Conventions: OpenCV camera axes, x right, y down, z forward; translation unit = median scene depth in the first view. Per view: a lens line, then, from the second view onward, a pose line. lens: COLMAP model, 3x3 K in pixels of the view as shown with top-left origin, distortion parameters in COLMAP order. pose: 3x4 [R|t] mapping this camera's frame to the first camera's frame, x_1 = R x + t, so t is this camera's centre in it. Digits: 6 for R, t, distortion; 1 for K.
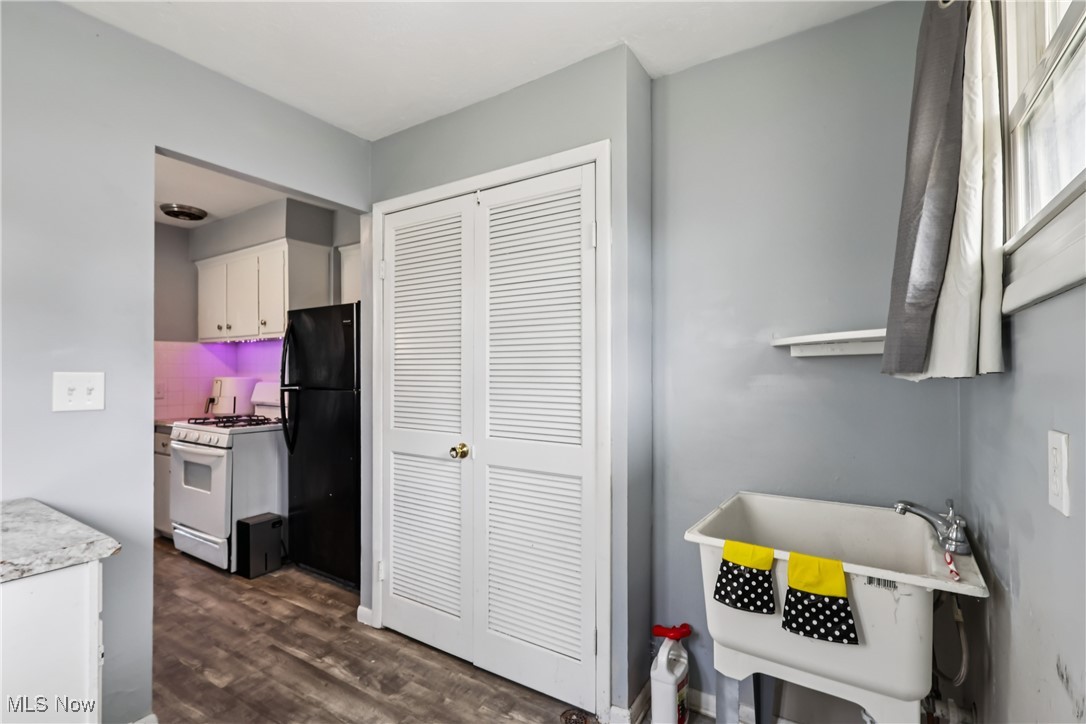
lens RADIAL K [[510.2, 0, 545.4], [0, 510.2, 367.9], [0, 0, 1]] dist [0.003272, 0.000702]
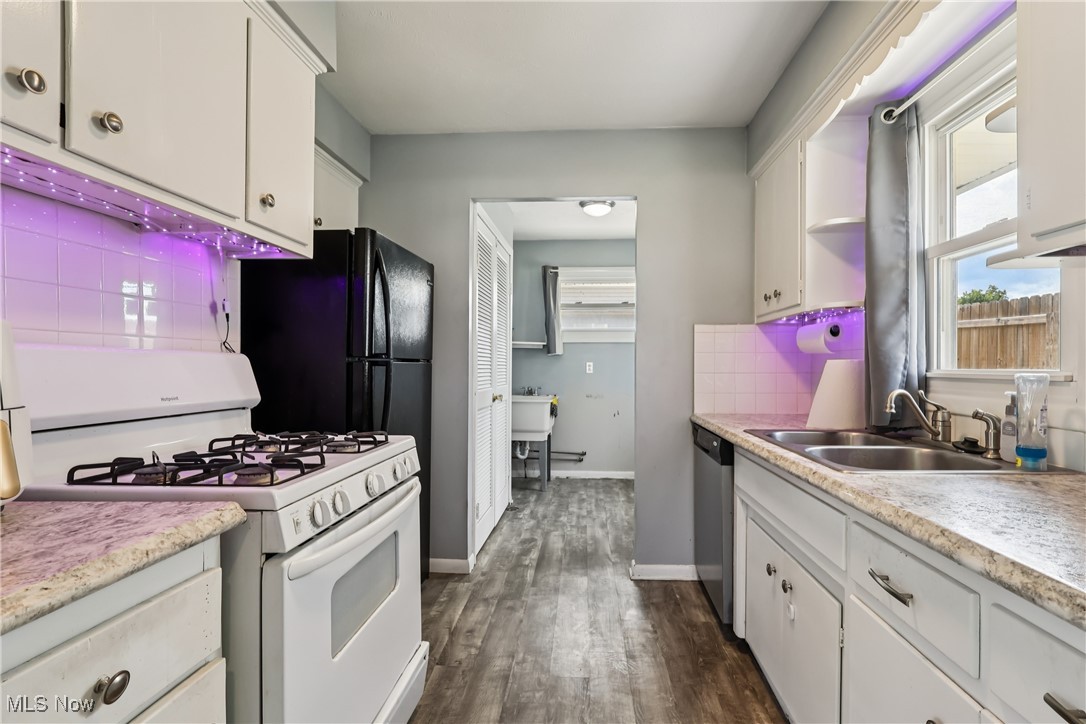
lens RADIAL K [[510.2, 0, 545.4], [0, 510.2, 367.9], [0, 0, 1]] dist [0.003272, 0.000702]
pose [[-0.473077, -0.002602, 0.881017, -1.558226], [-0.009234, 0.999955, -0.002005, 0.062425], [-0.880973, -0.009084, -0.473080, 1.528960]]
